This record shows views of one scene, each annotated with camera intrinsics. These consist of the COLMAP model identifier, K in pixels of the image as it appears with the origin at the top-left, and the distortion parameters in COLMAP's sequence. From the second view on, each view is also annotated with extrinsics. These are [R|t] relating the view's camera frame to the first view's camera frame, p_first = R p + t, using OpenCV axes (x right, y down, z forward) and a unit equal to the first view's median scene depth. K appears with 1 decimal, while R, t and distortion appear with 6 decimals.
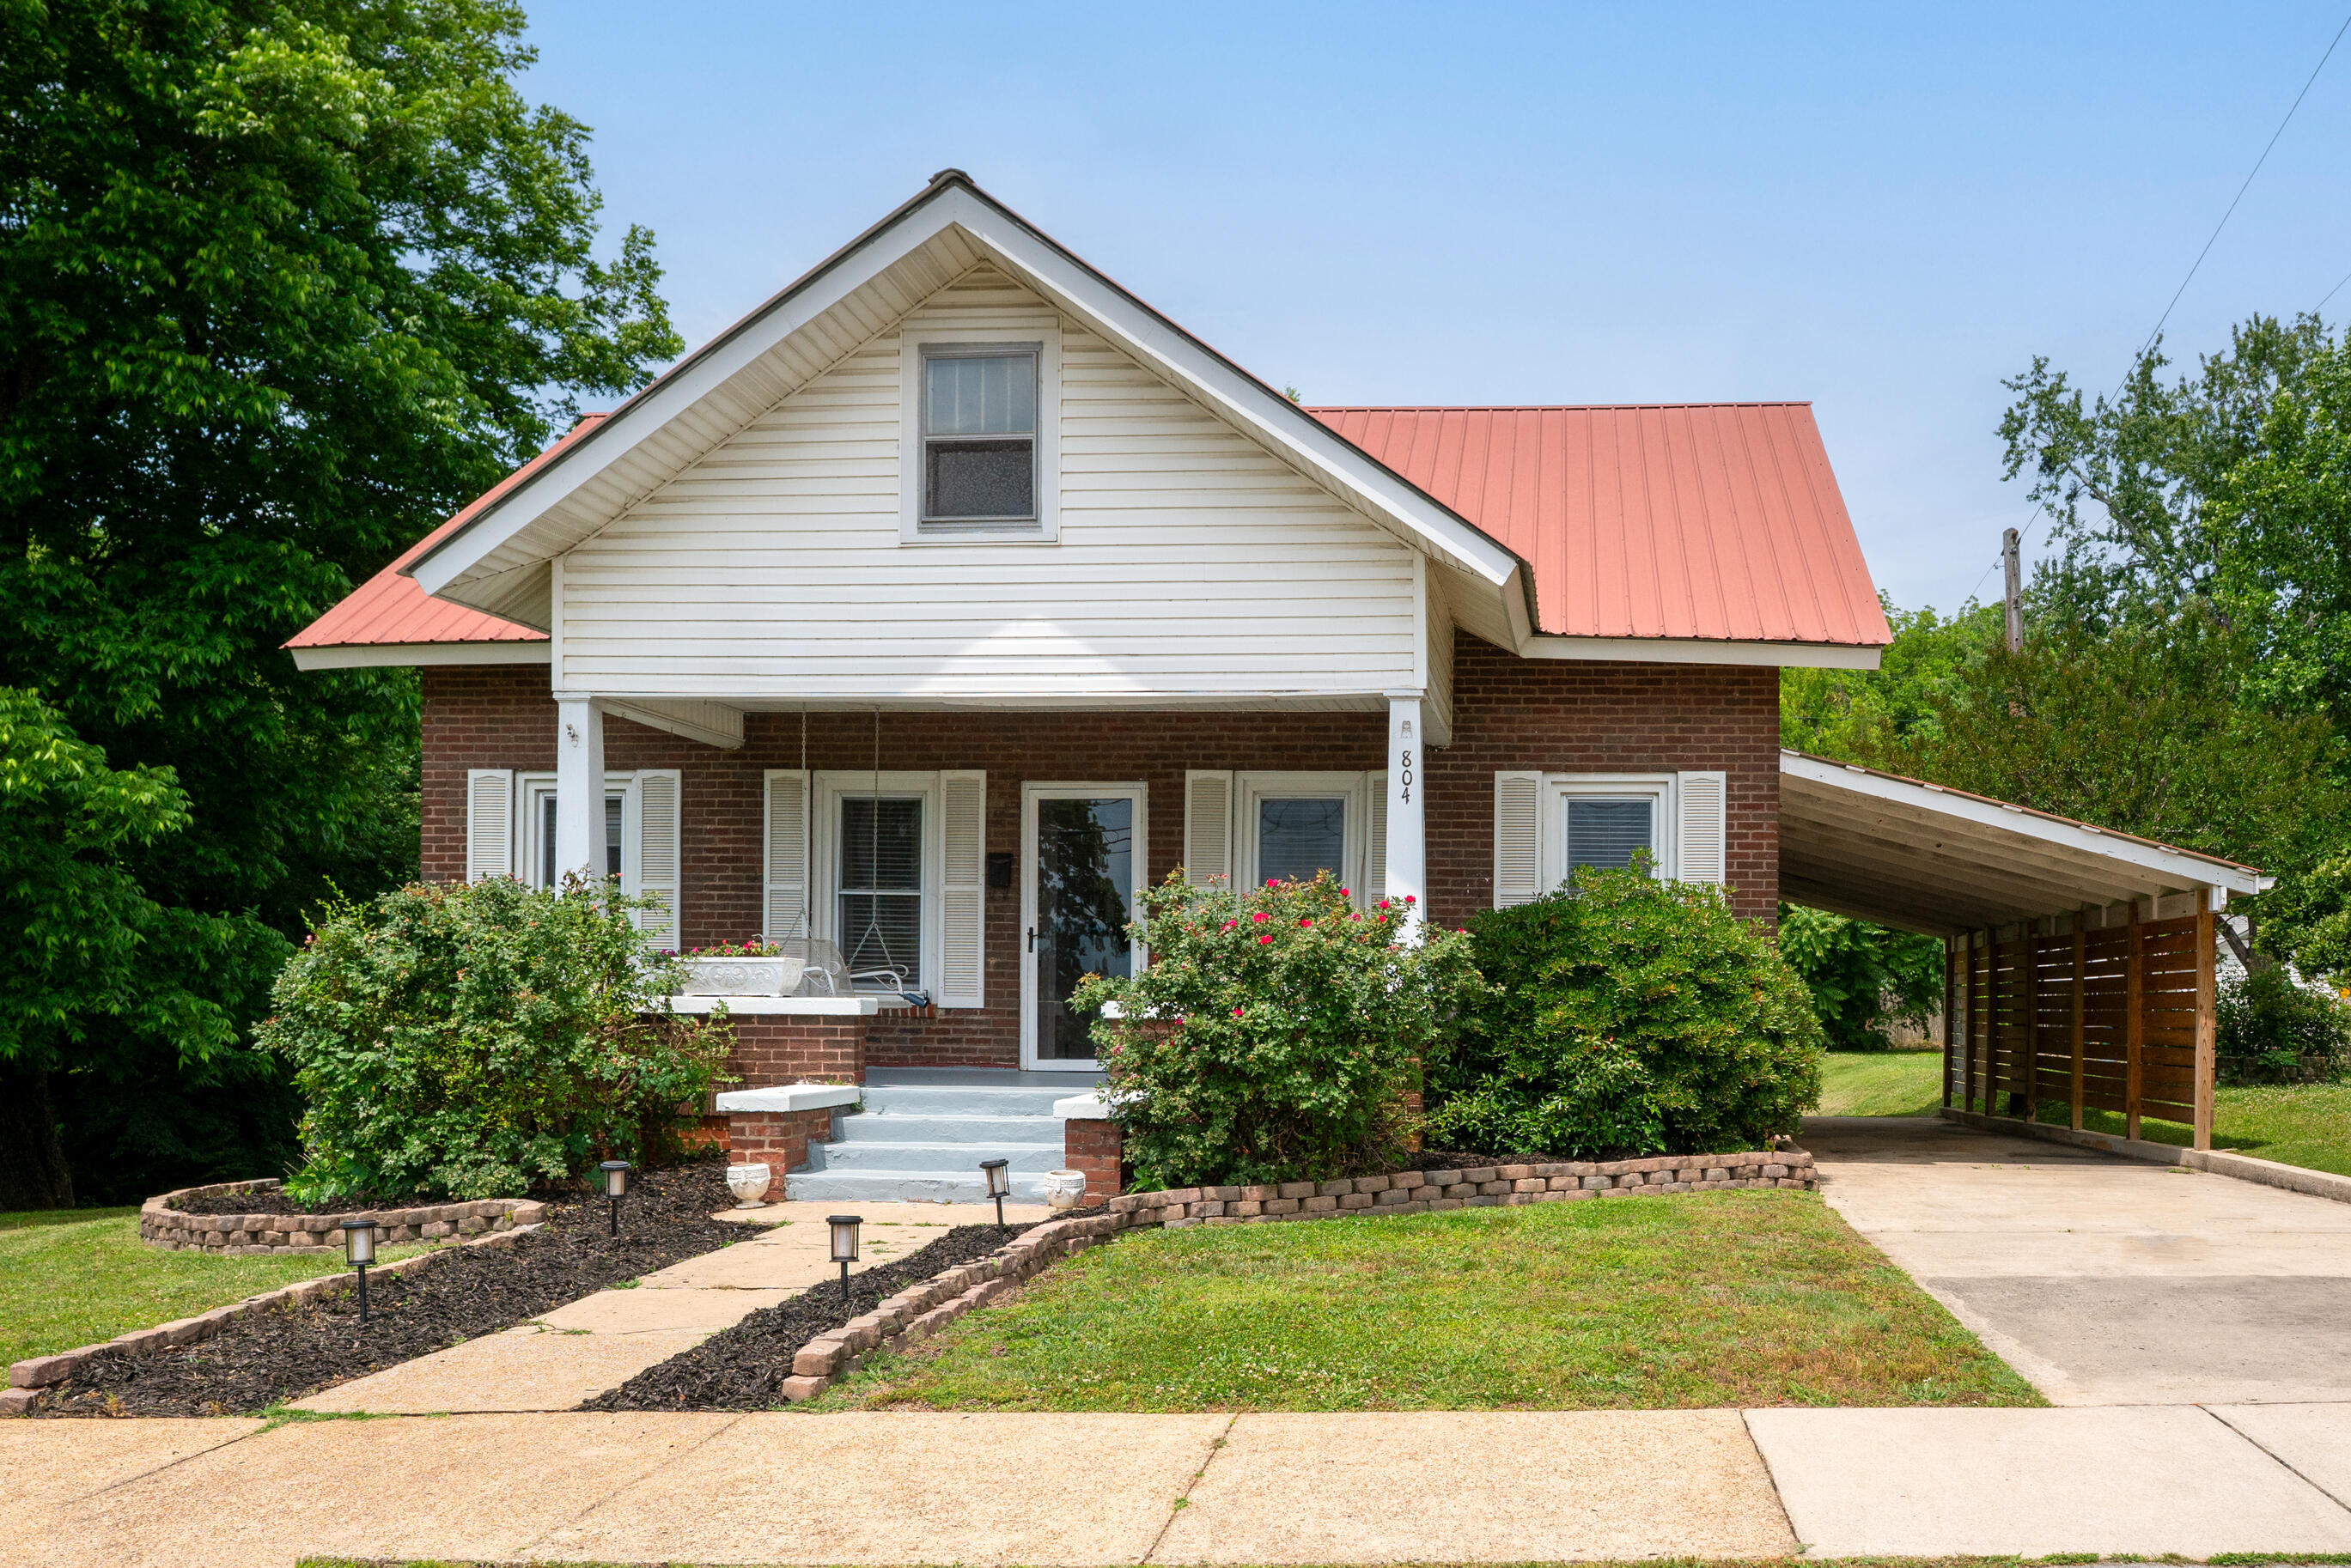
lens RADIAL K [[1816.3, 0, 1295.3], [0, 1816.3, 911.5], [0, 0, 1]] dist [-0.041878, 0.014400]
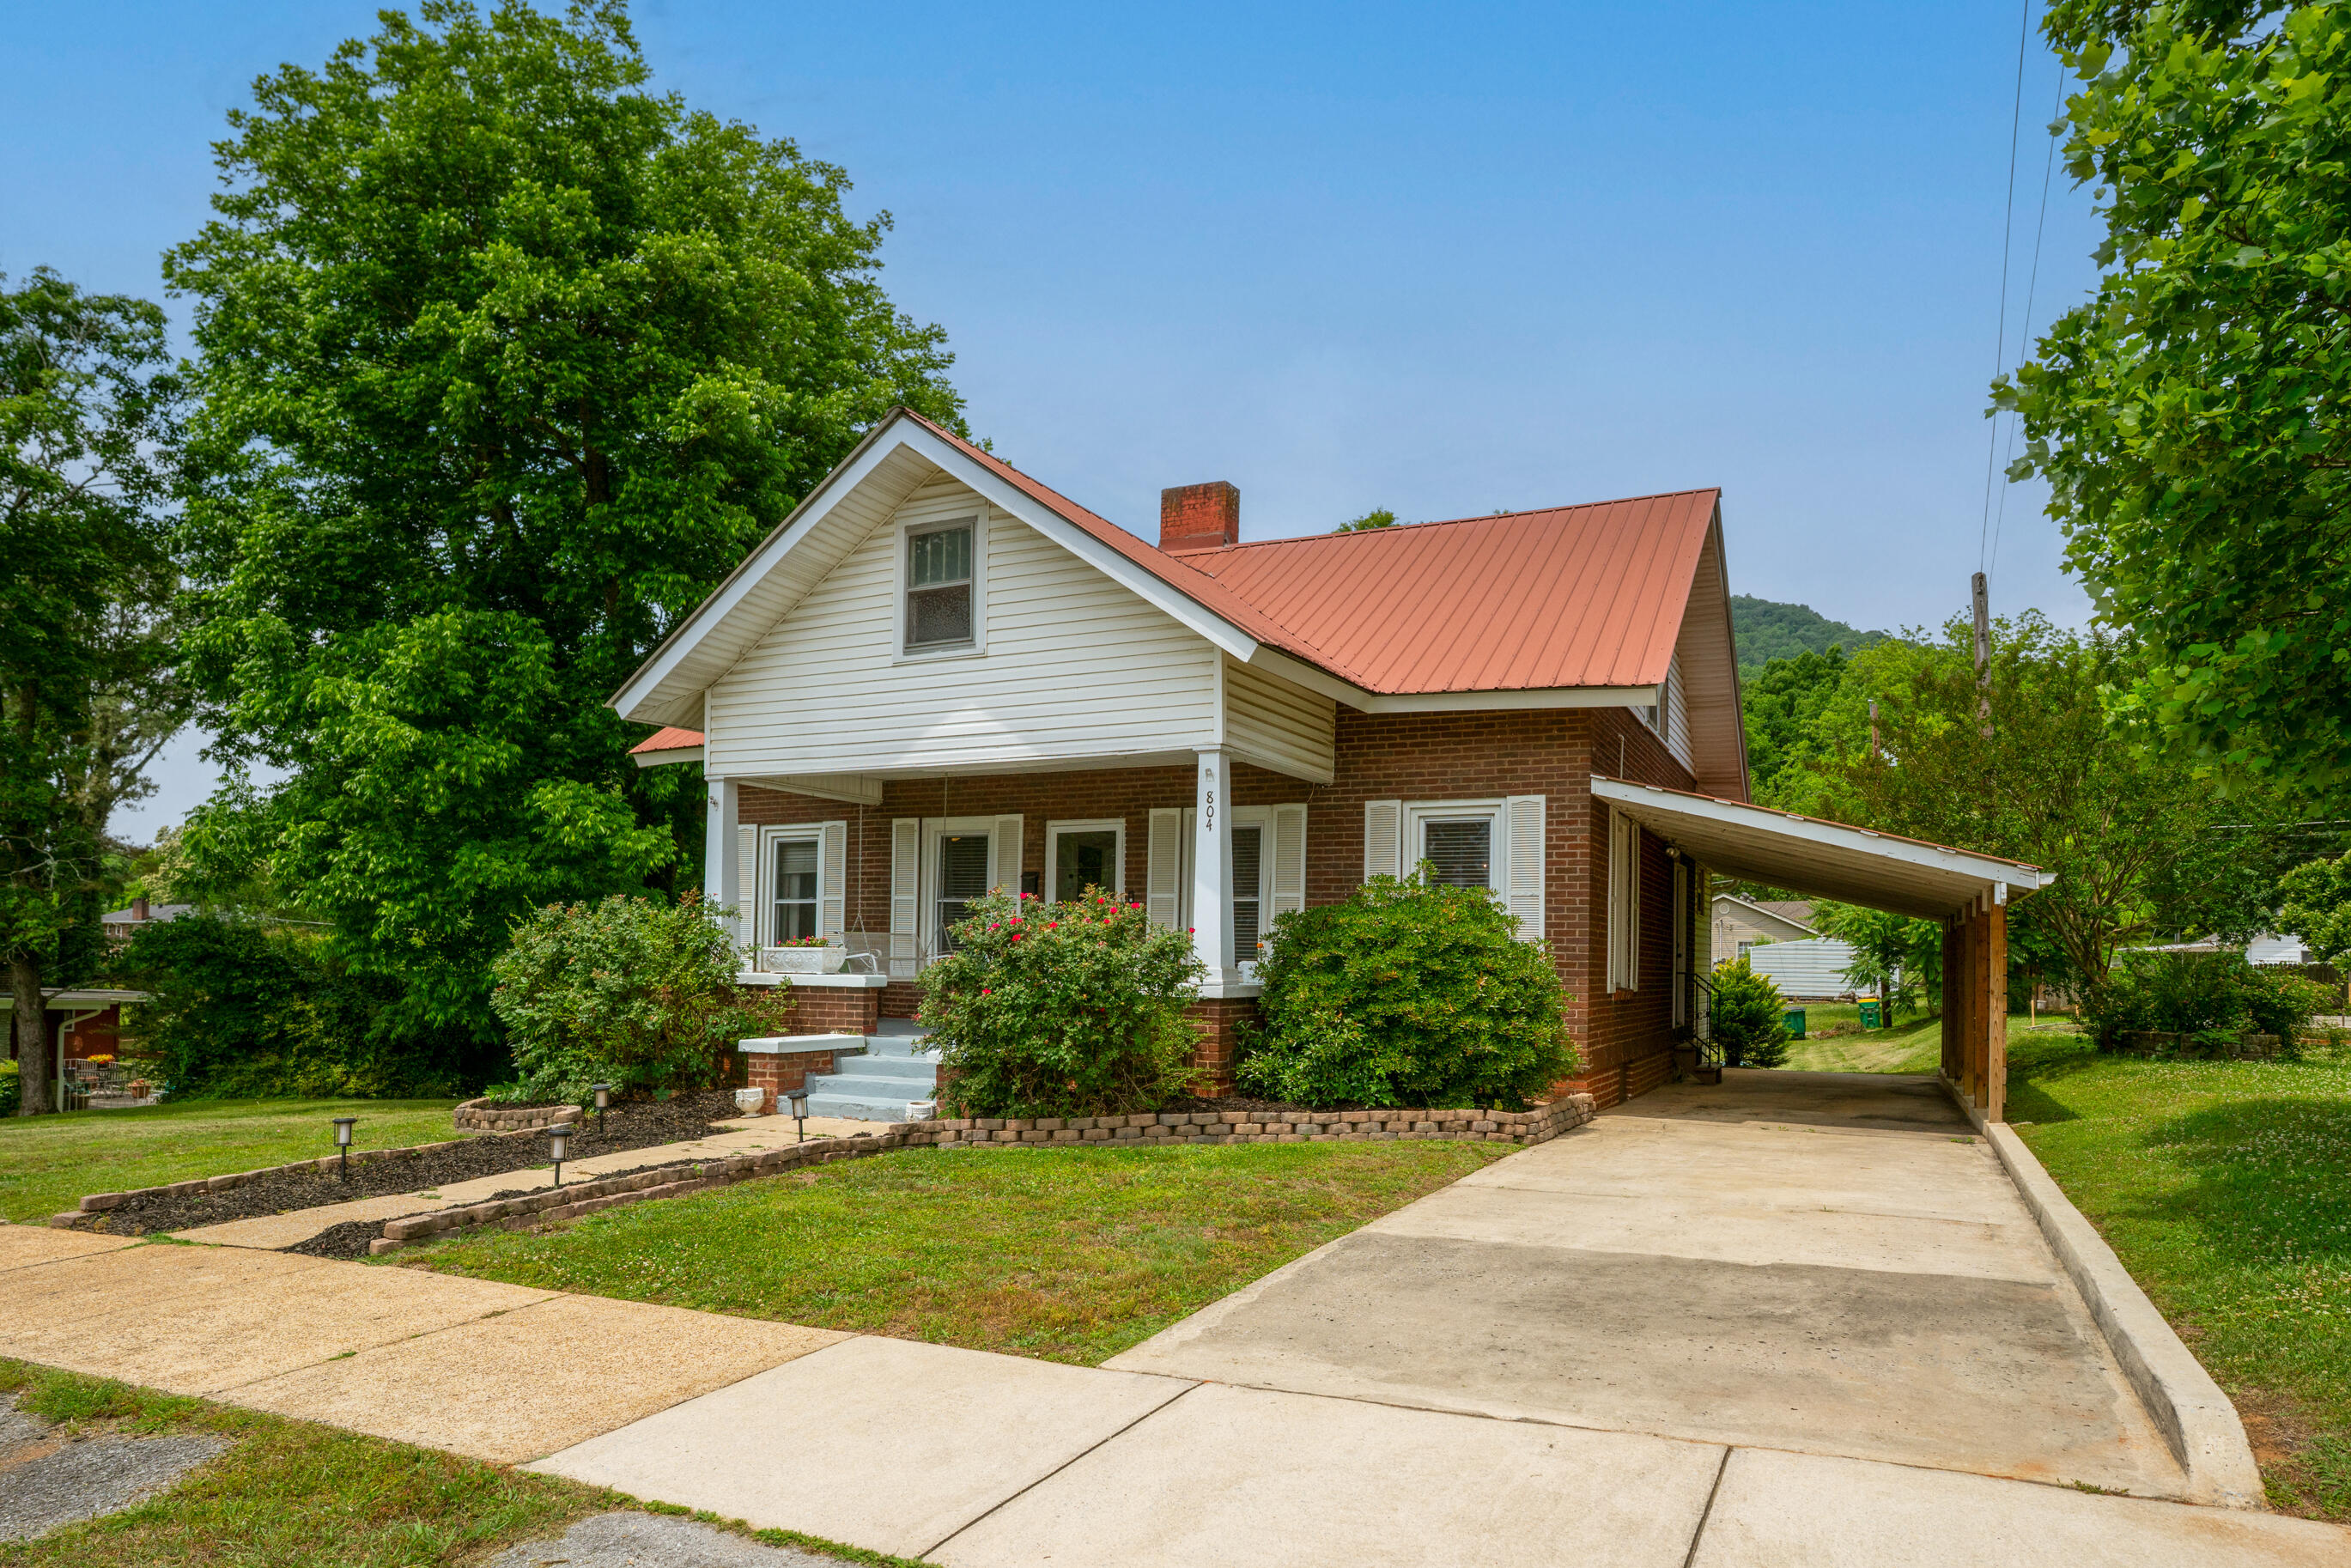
lens RADIAL K [[1286.5, 0, 1197.9], [0, 1286.5, 848.3], [0, 0, 1]] dist [-0.018906, 0.002890]
pose [[0.936560, -0.025541, -0.349577, 0.385753], [0.011425, 0.999036, -0.042386, -0.007914], [0.350322, 0.035703, 0.935949, 0.121574]]
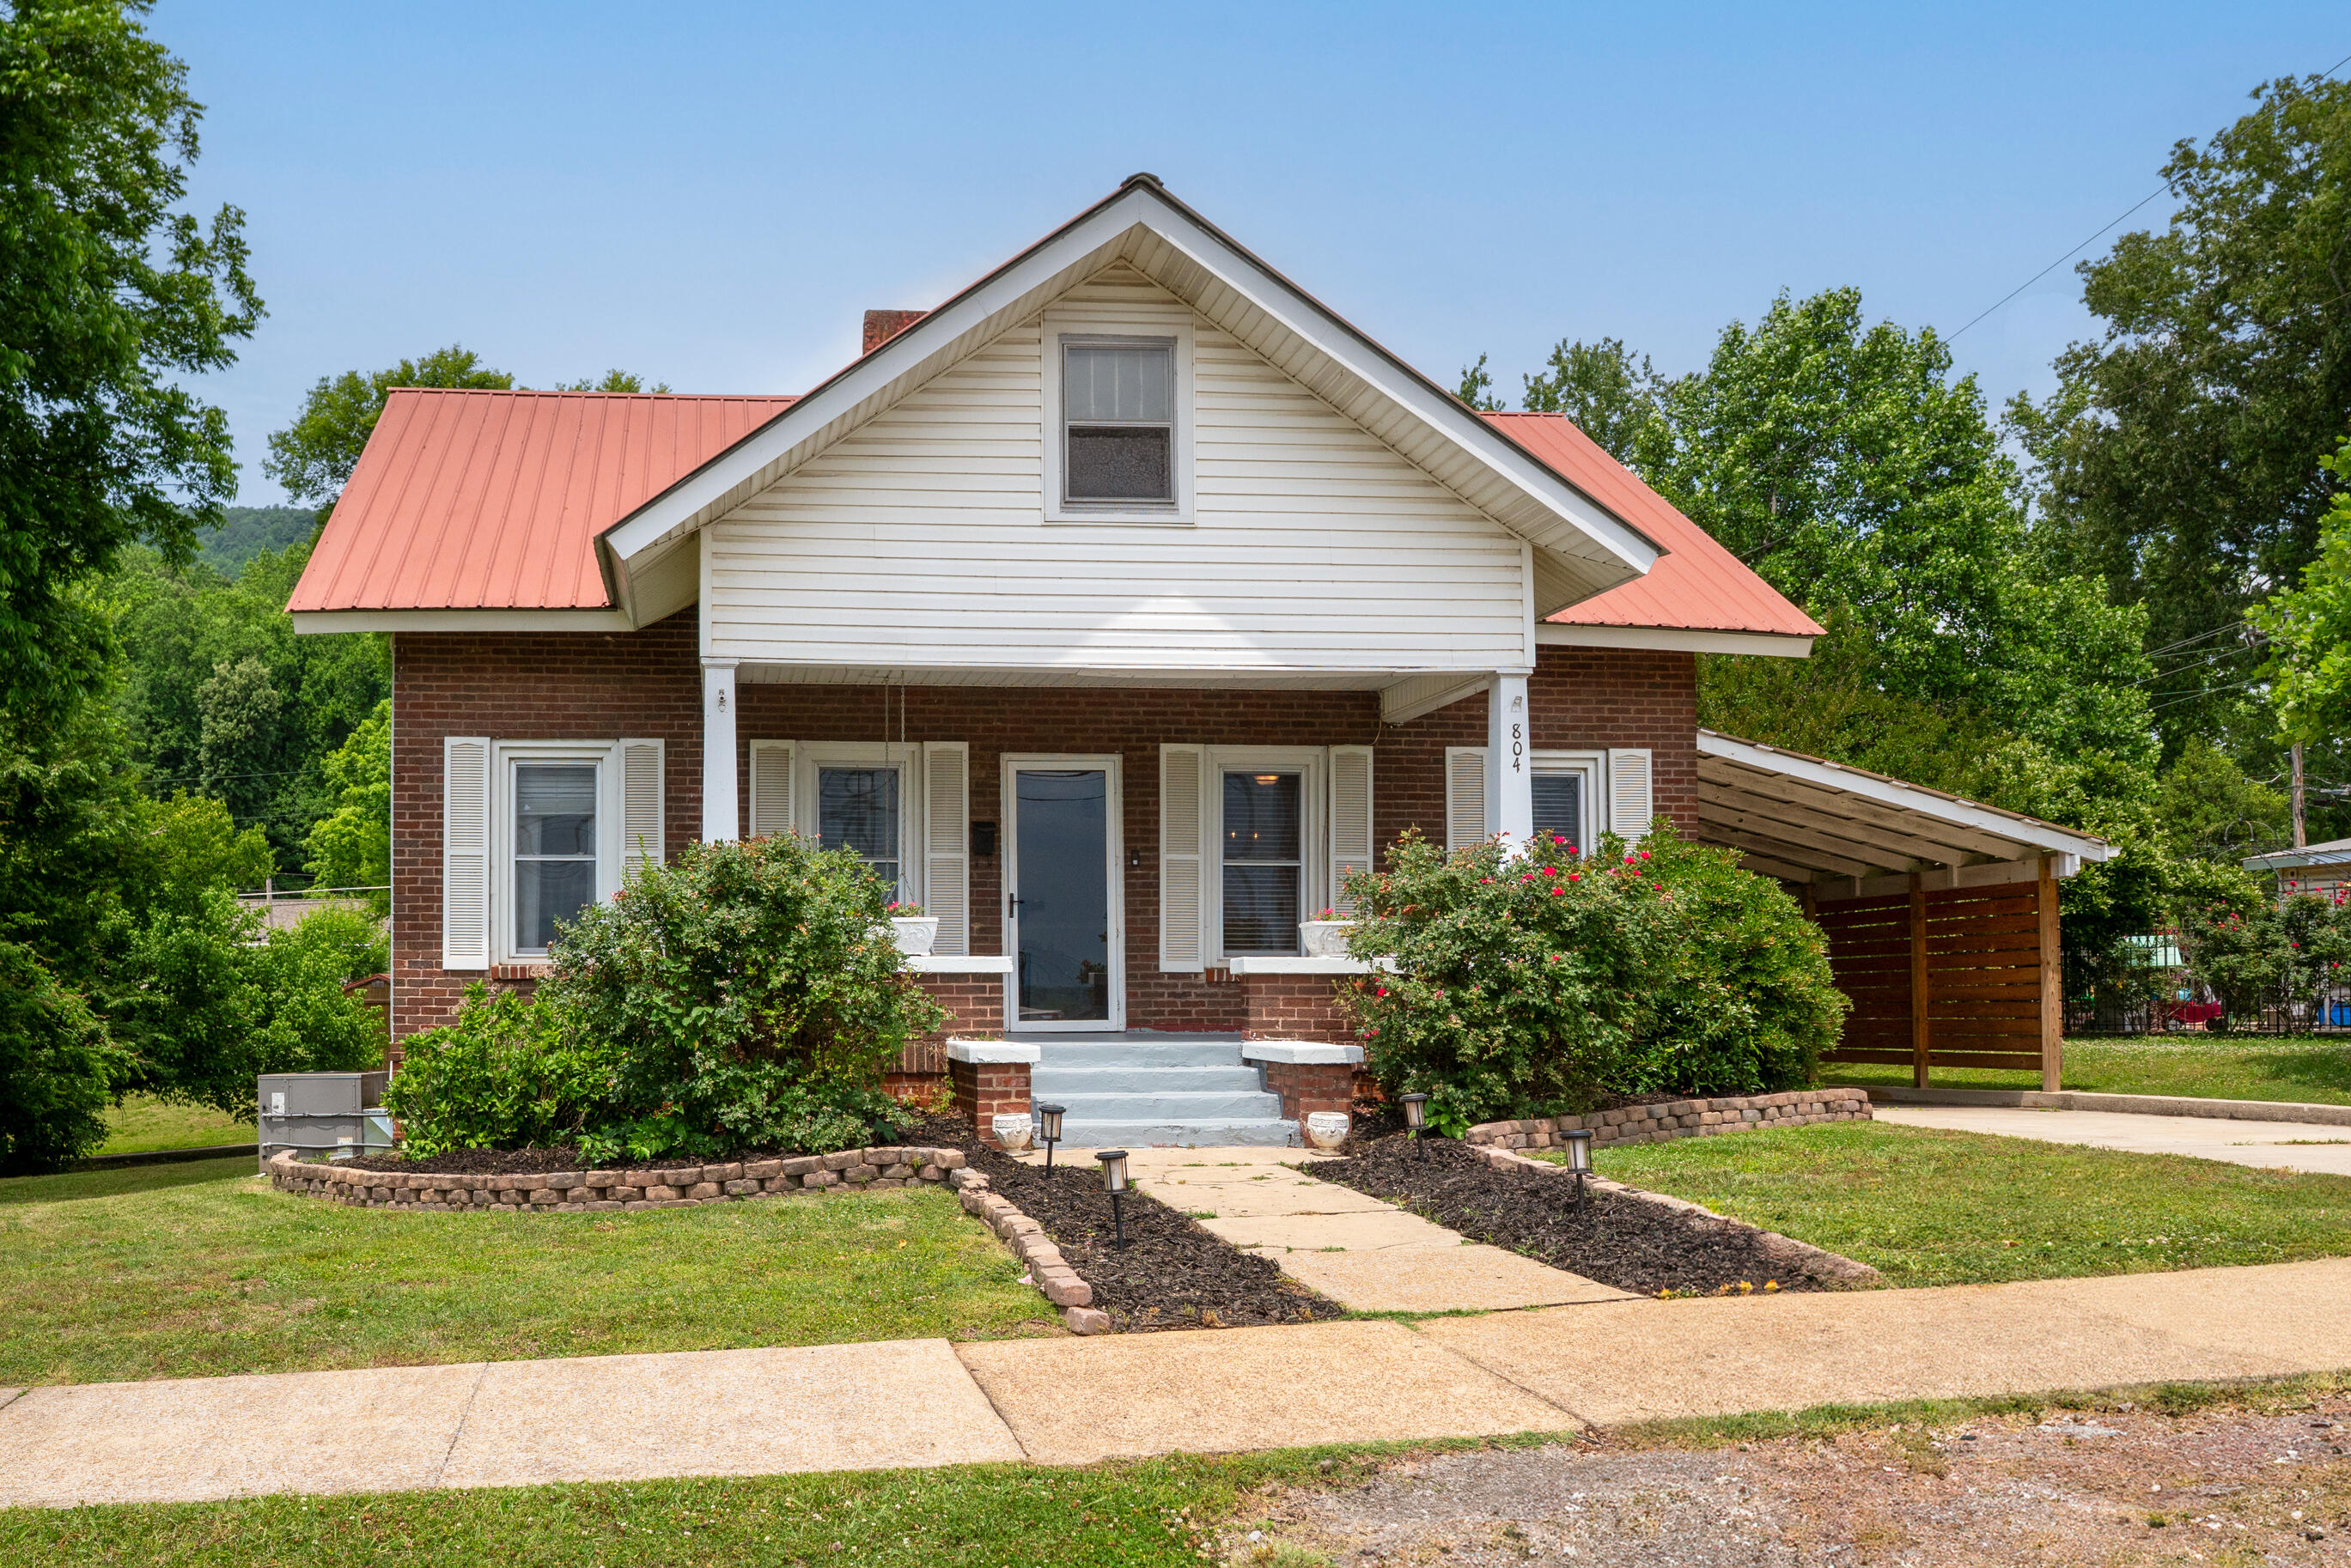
lens RADIAL K [[1816.3, 0, 805.1], [0, 1816.3, 828.6], [0, 0, 1]] dist [-0.041878, 0.014400]
pose [[0.994058, 0.002757, 0.108819, -0.462531], [0.001506, 0.999235, -0.039075, 0.014497], [-0.108844, 0.039007, 0.993293, -0.019652]]
